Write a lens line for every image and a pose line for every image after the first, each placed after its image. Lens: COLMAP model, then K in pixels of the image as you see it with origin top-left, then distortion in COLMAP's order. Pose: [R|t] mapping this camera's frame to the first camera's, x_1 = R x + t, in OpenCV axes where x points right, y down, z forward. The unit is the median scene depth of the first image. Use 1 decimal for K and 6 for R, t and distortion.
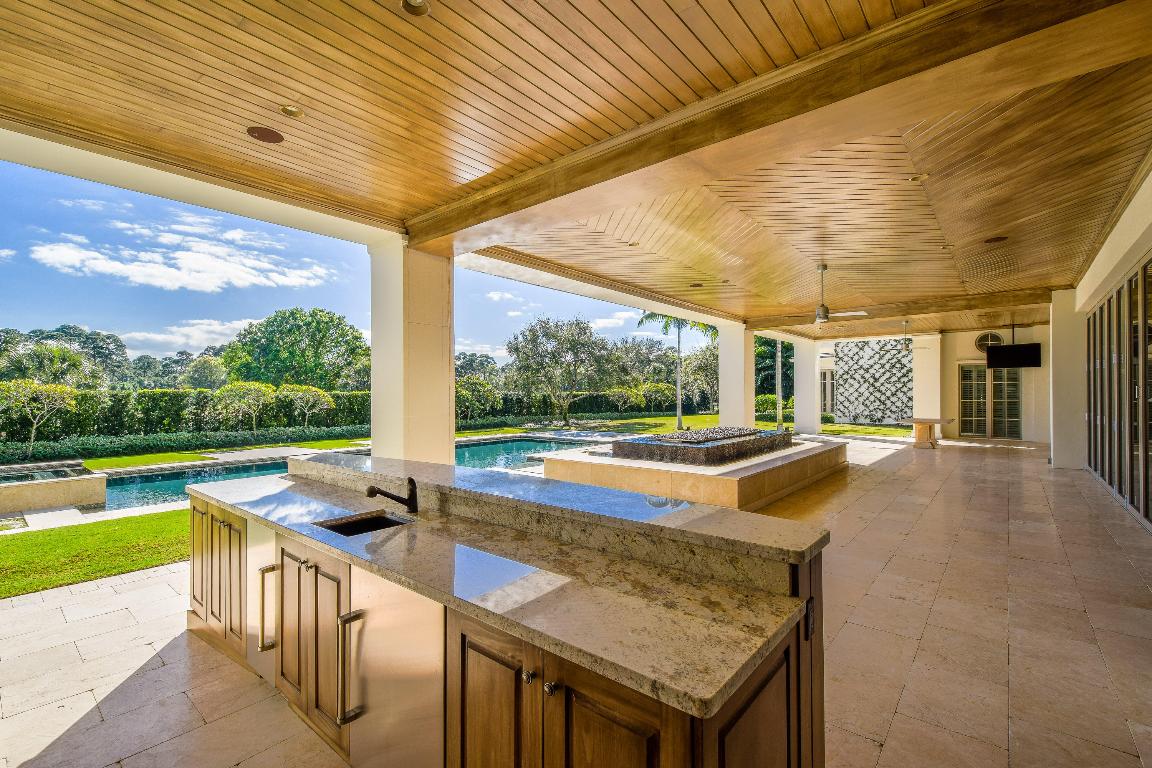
lens RADIAL K [[520.0, 0, 576.0], [0, 520.0, 384.0], [0, 0, 1]] dist [-0.000038, 0.000138]
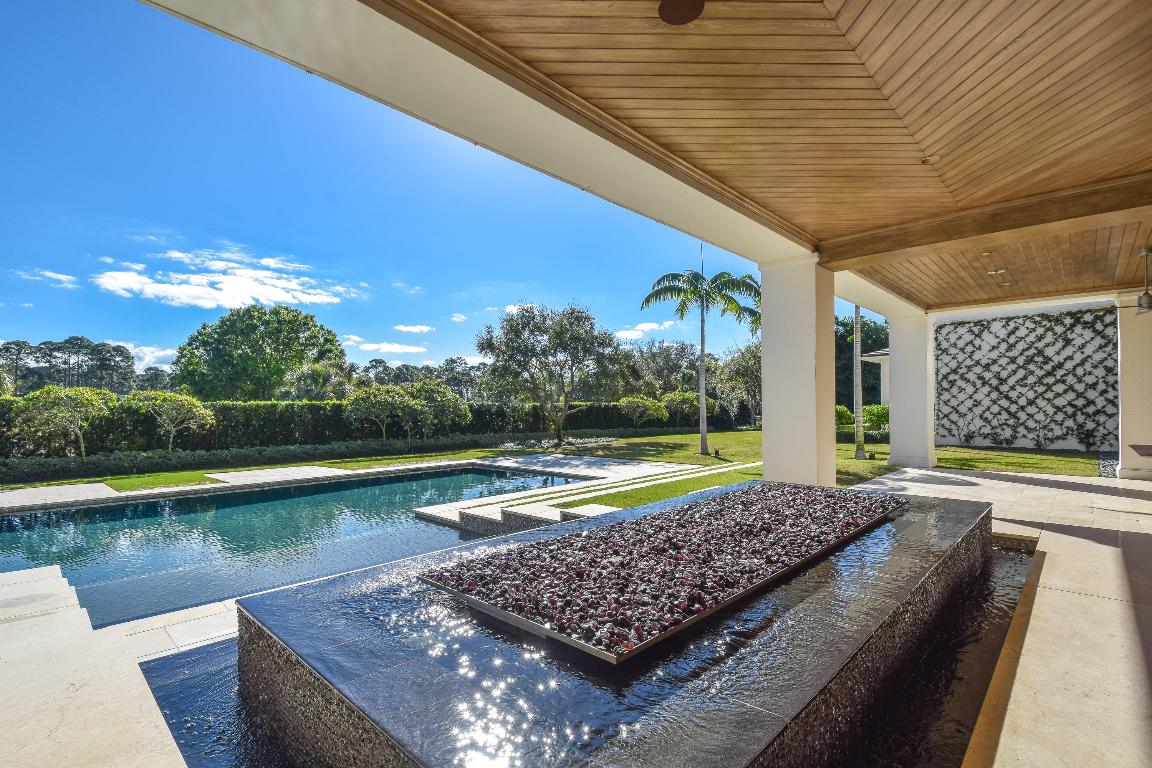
lens RADIAL K [[544.8, 0, 570.8], [0, 544.8, 399.0], [0, 0, 1]] dist [0.002705, 0.000029]
pose [[0.997633, -0.003180, -0.068687, 0.070380], [0.003516, 0.999982, 0.004773, 0.009472], [0.068671, -0.005003, 0.997627, 0.257153]]
